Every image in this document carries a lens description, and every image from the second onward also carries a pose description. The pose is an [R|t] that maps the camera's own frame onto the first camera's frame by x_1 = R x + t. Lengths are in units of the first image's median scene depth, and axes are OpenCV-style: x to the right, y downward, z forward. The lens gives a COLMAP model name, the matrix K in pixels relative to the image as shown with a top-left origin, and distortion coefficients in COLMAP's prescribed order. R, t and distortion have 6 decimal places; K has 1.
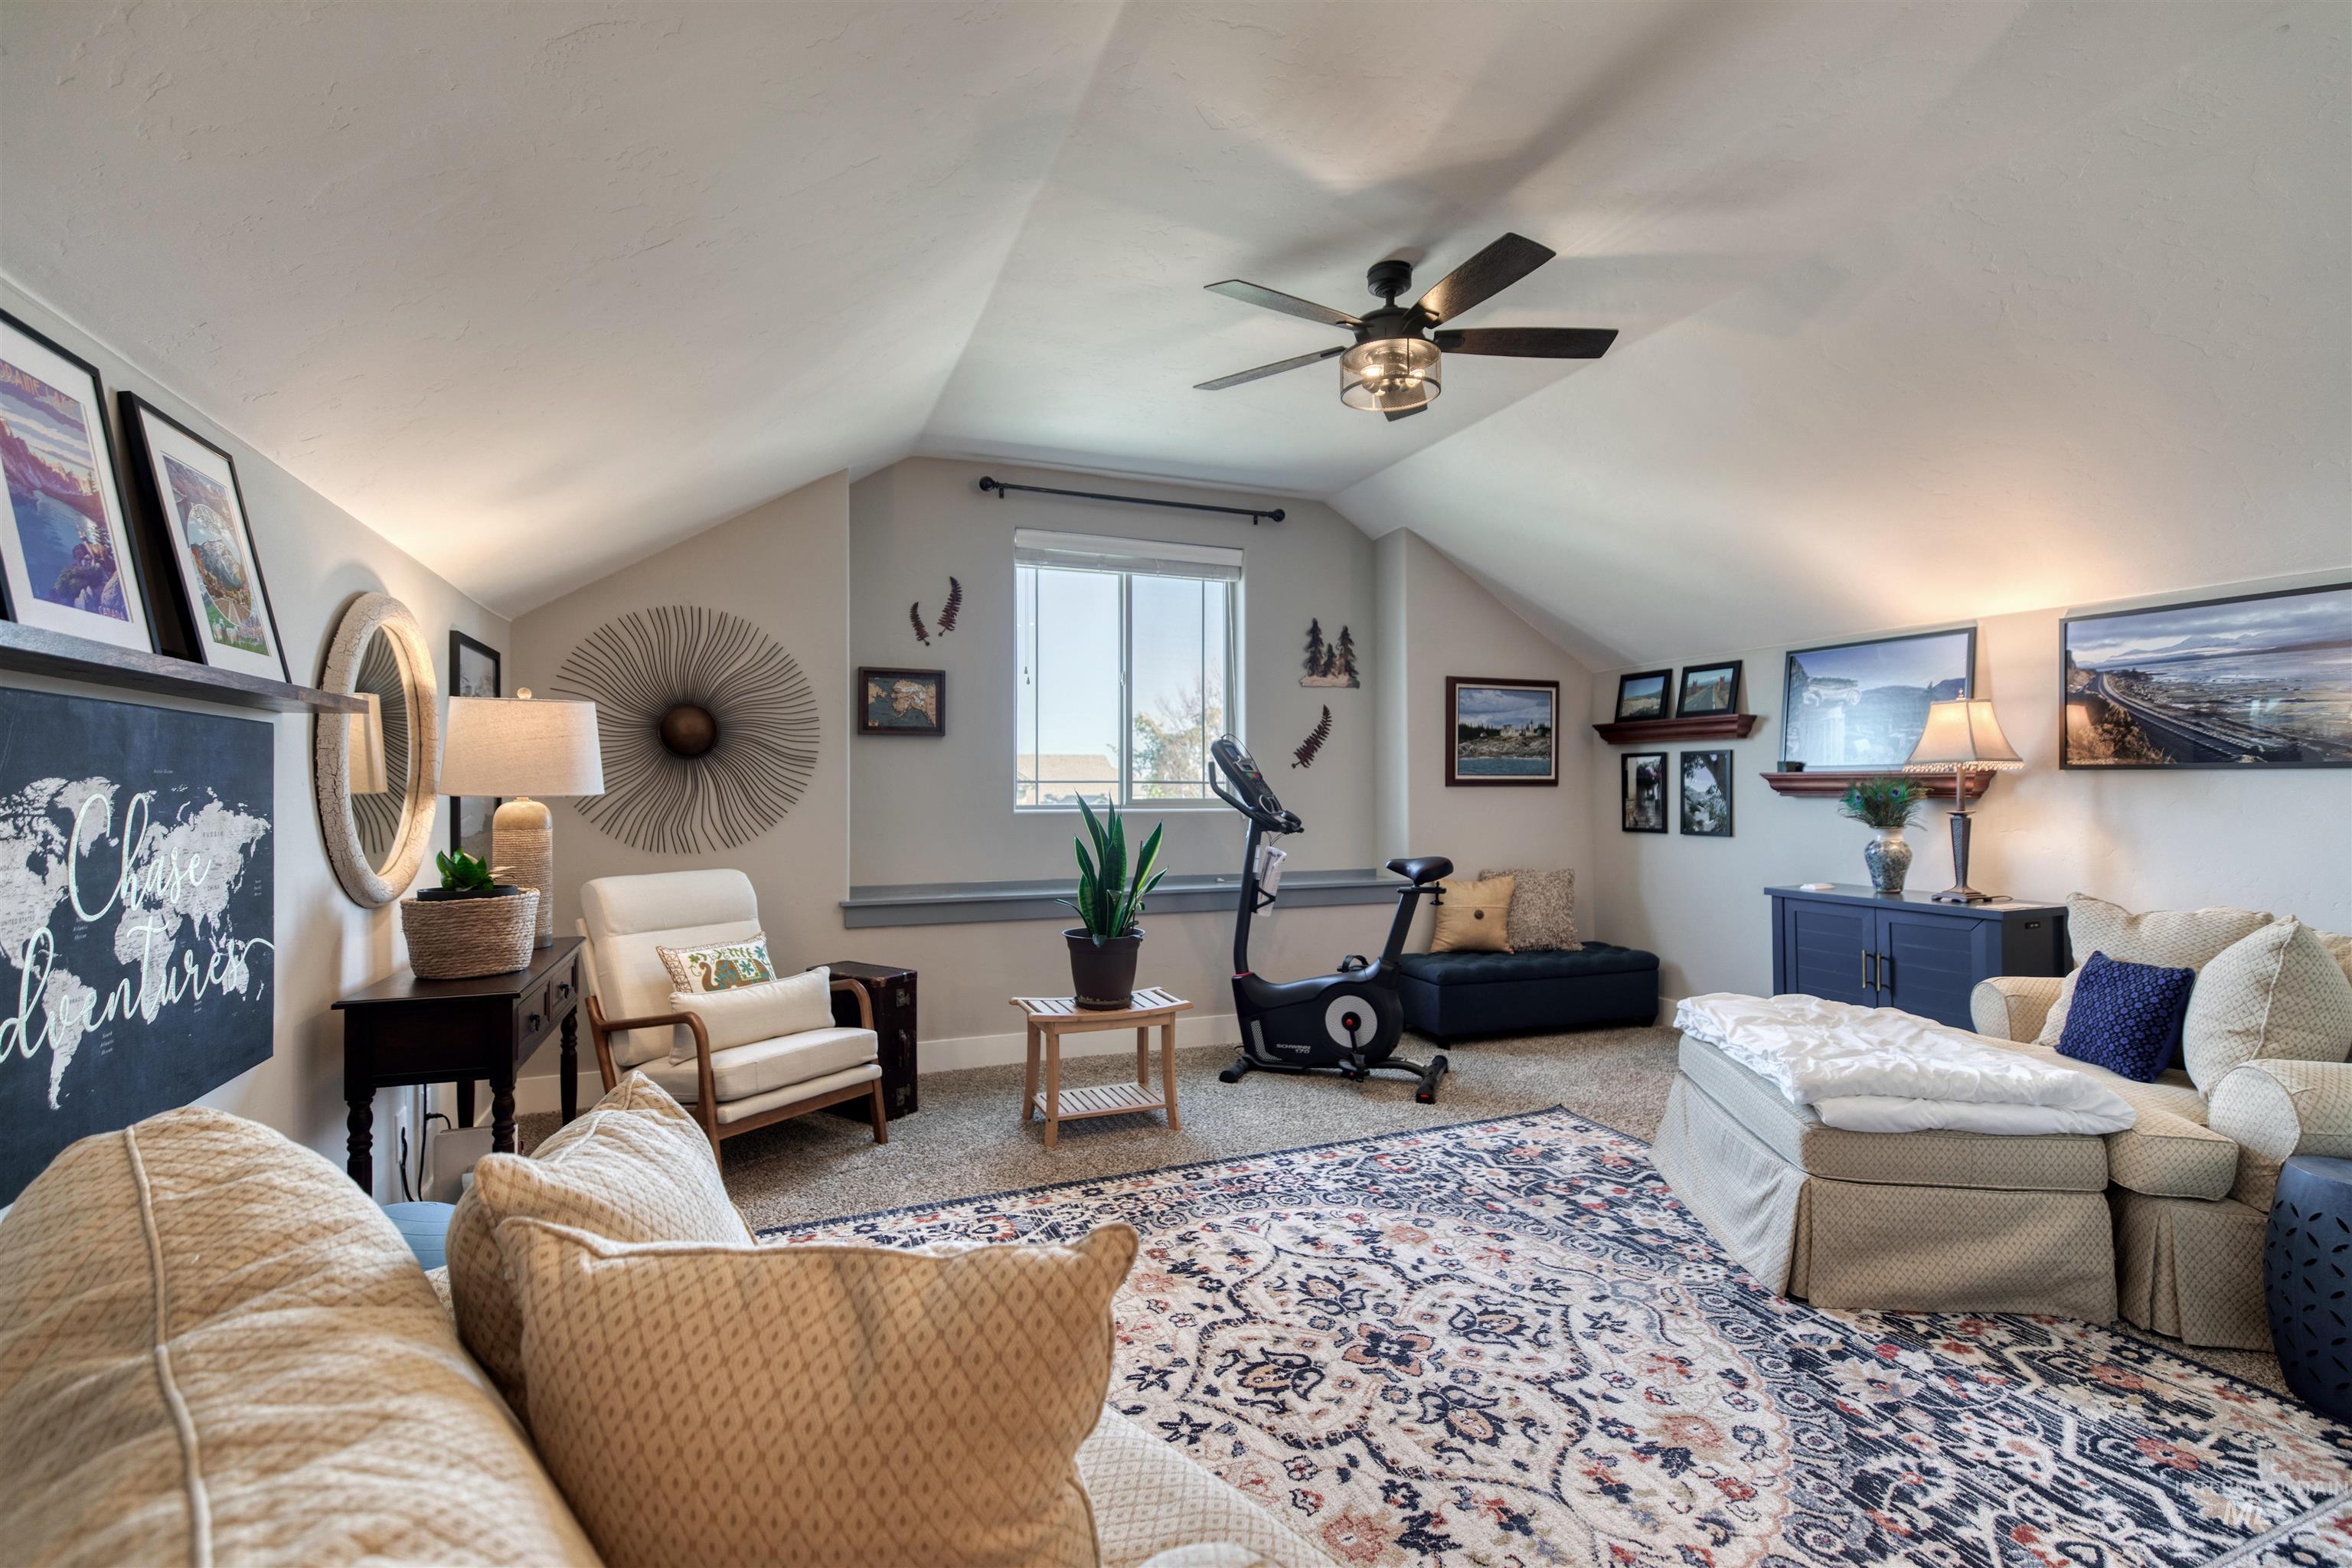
lens RADIAL K [[1061.0, 0, 1171.1], [0, 1061.0, 788.3], [0, 0, 1]] dist [0.003688, 0.000711]
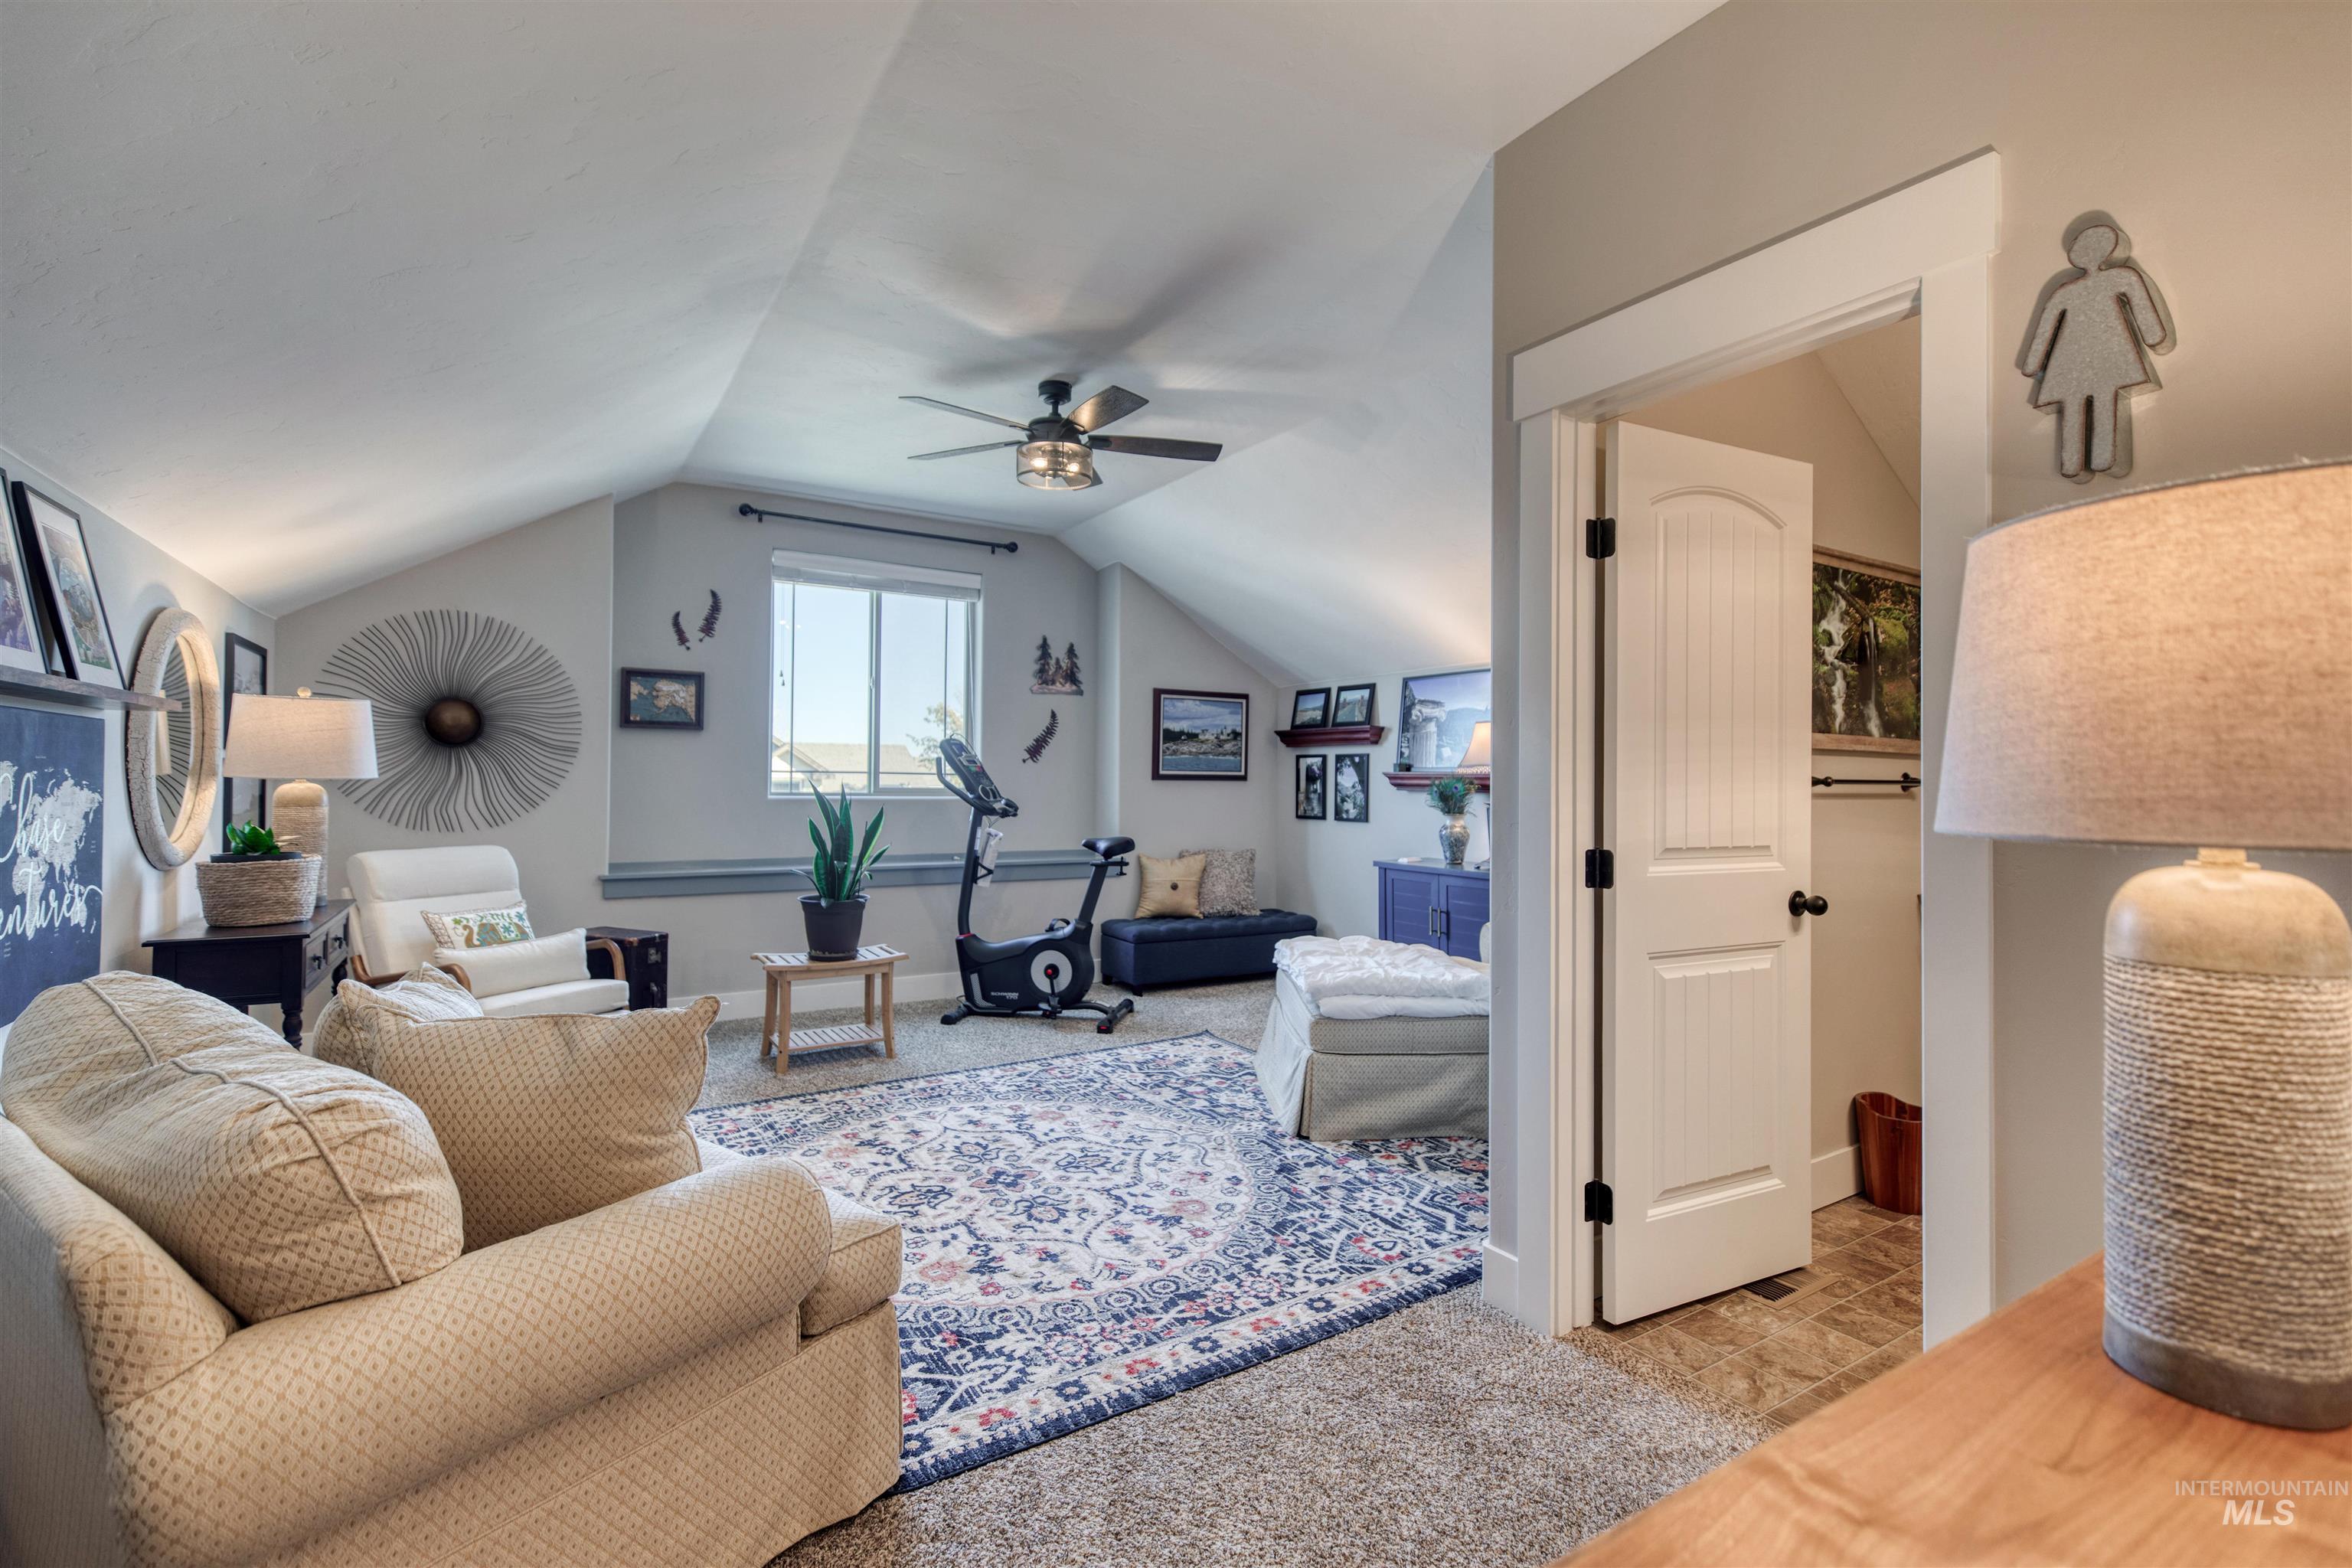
lens RADIAL K [[1061.0, 0, 1181.9], [0, 1061.0, 774.2], [0, 0, 1]] dist [0.003688, 0.000711]
pose [[0.983257, 0.012946, 0.181765, 0.132120], [-0.011895, 0.999906, -0.006873, -0.001096], [-0.181837, 0.004596, 0.983318, -0.327433]]
